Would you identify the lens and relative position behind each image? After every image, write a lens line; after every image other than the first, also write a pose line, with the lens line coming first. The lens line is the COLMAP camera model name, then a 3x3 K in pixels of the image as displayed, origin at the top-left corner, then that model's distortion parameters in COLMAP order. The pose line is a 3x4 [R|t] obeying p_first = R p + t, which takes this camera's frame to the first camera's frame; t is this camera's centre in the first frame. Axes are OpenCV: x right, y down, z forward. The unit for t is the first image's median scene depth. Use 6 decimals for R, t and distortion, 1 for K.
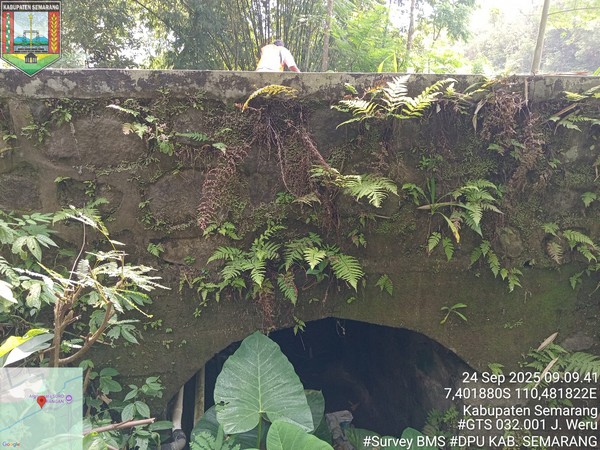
lens RADIAL K [[453.8, 0, 299.3], [0, 453.8, 235.4], [0, 0, 1]] dist [0.056714, -0.116155]
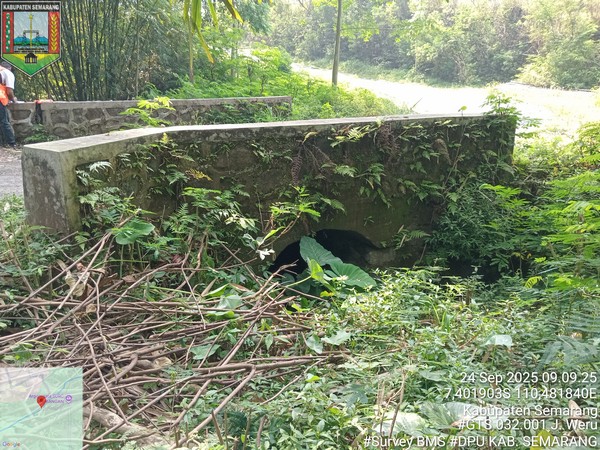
lens RADIAL K [[453.8, 0, 299.3], [0, 453.8, 235.4], [0, 0, 1]] dist [0.056714, -0.116155]
pose [[0.900388, -0.139870, 0.411993, -1.069347], [0.115726, 0.989797, 0.083120, 0.011555], [-0.419416, -0.027162, 0.907388, -1.085191]]
